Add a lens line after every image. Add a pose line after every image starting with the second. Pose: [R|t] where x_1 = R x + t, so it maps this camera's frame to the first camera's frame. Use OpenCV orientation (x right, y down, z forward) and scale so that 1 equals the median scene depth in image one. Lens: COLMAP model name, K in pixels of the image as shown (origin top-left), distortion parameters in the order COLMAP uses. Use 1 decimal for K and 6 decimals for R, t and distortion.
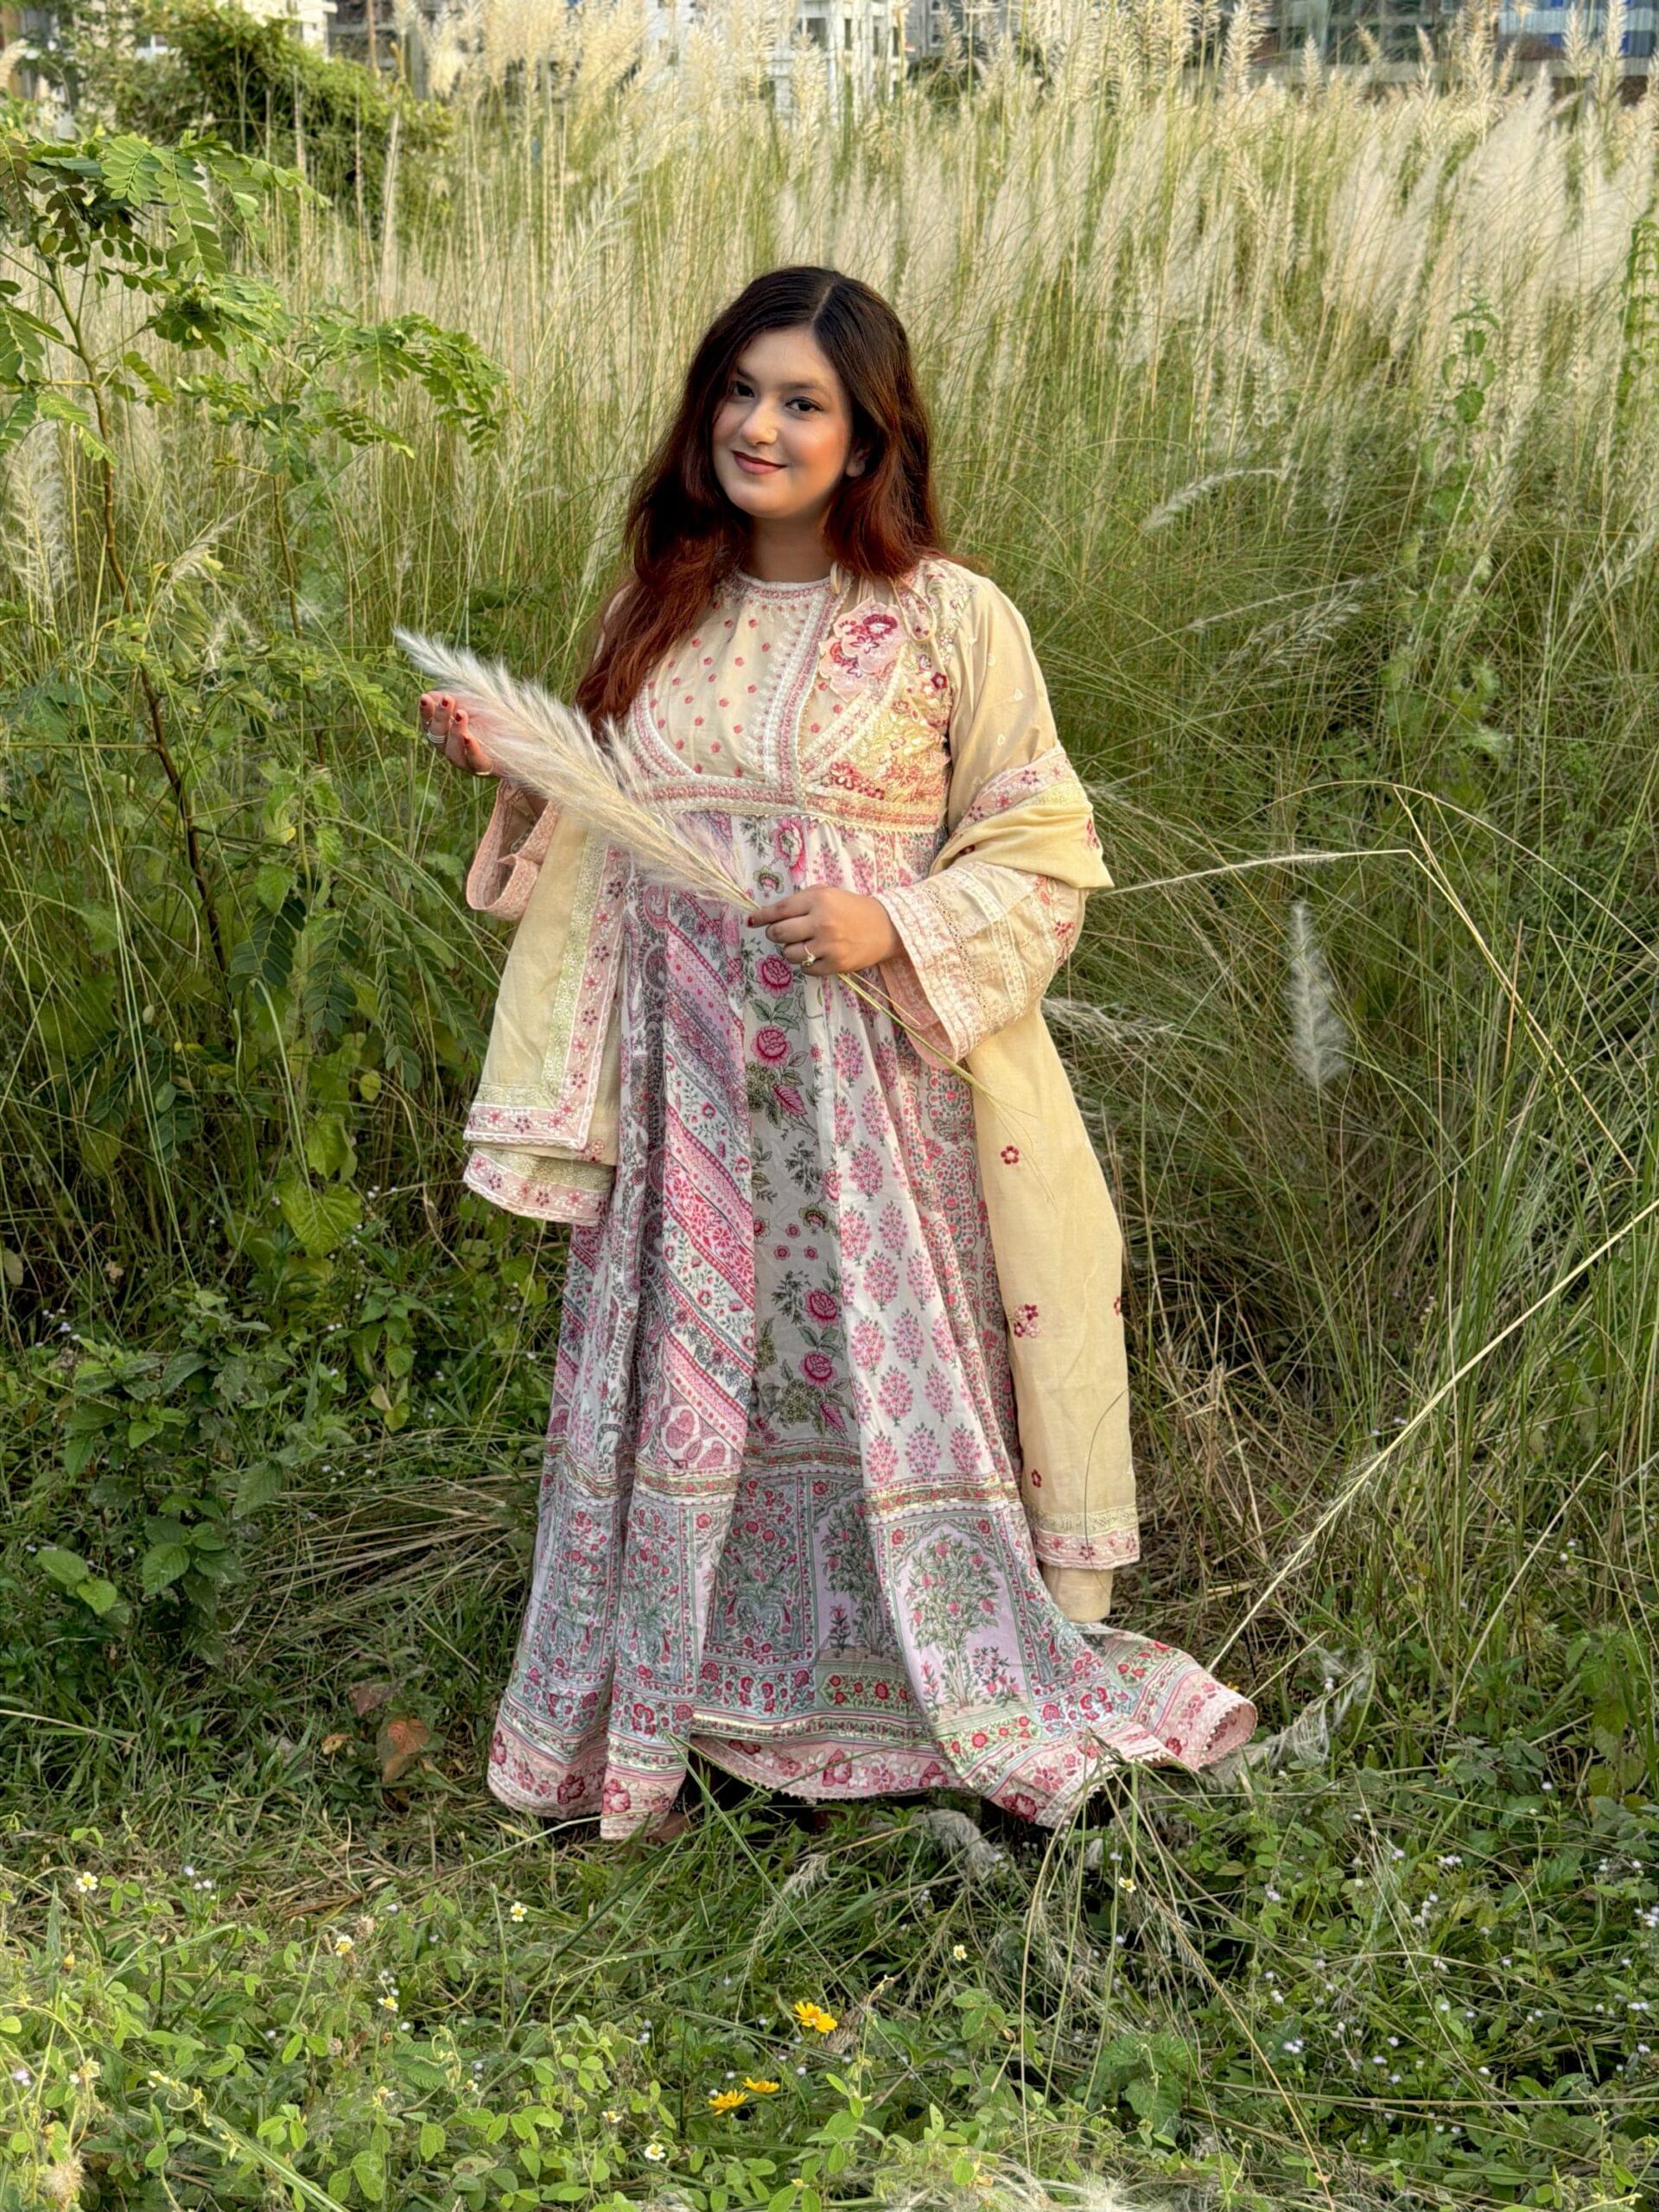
lens RADIAL K [[3167.7, 0, 777.1], [0, 3167.7, 1228.3], [0, 0, 1]] dist [0.138260, 0.018331]
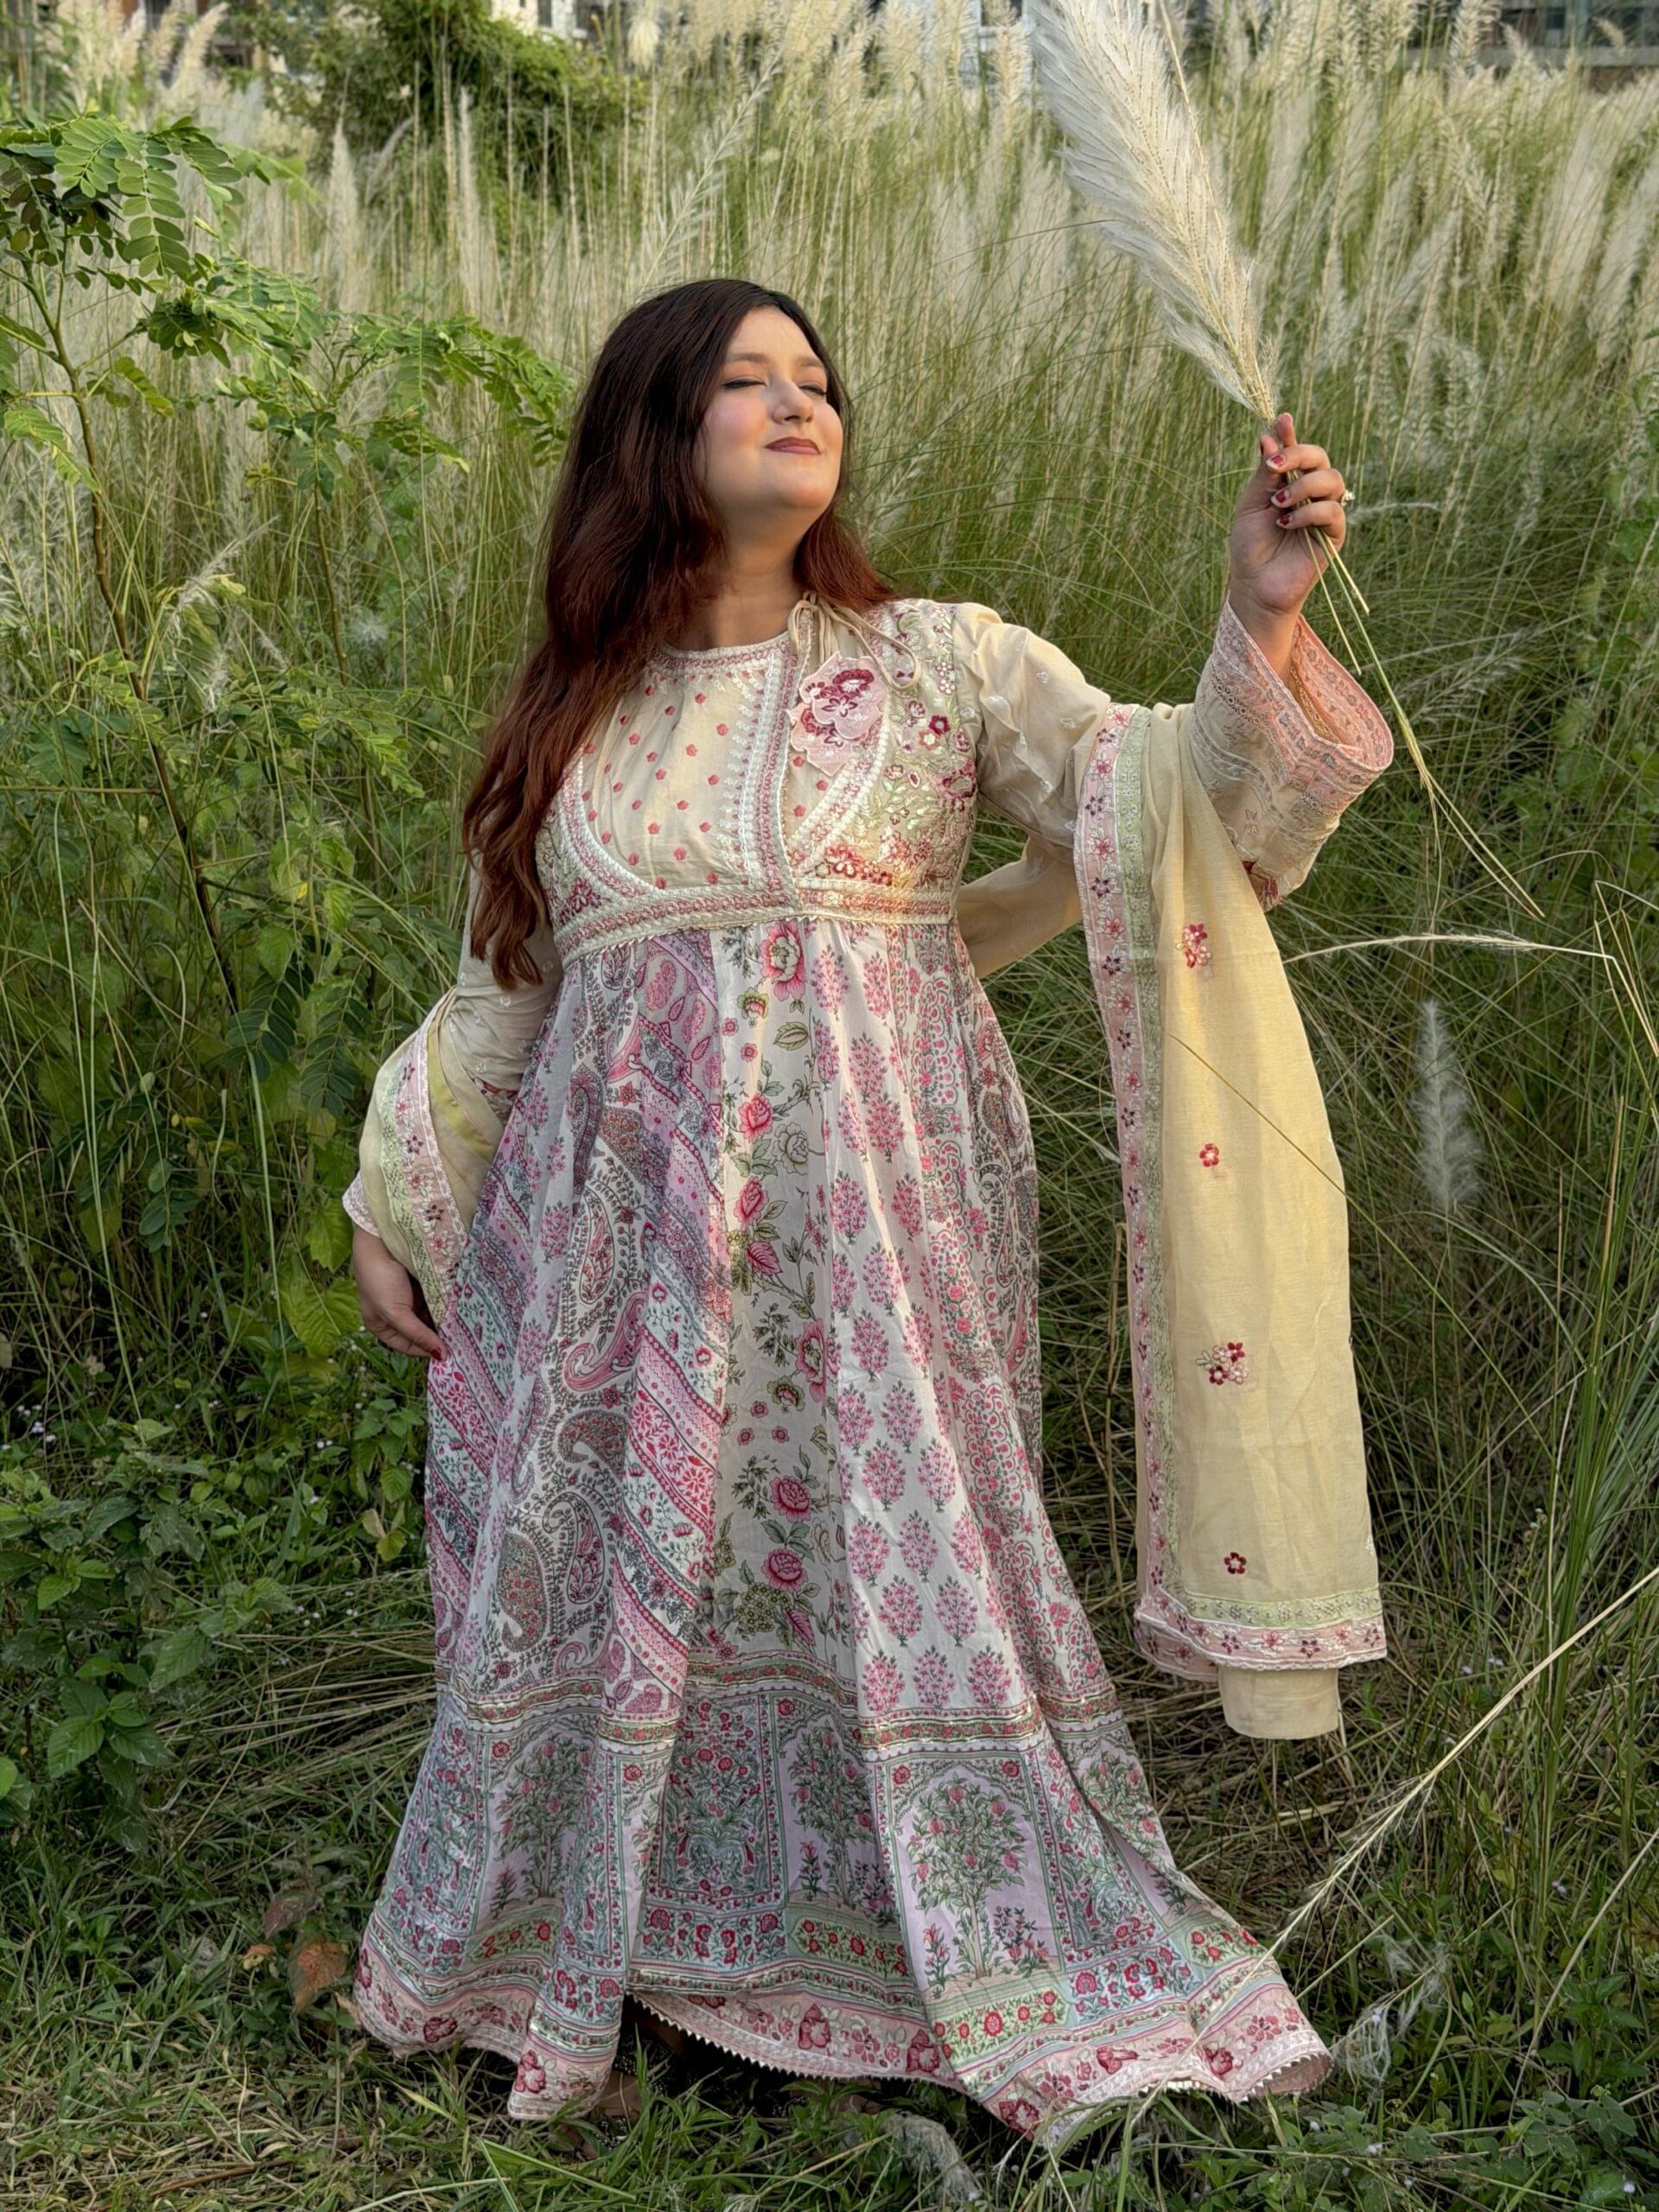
lens RADIAL K [[3064.8, 0, 822.8], [0, 3064.8, 1180.5], [0, 0, 1]] dist [0.173443, -0.334787]
pose [[0.997076, 0.035555, -0.067642, 0.059900], [-0.035161, 0.999357, 0.007008, -0.056840], [0.067847, -0.004609, 0.997685, 0.148926]]
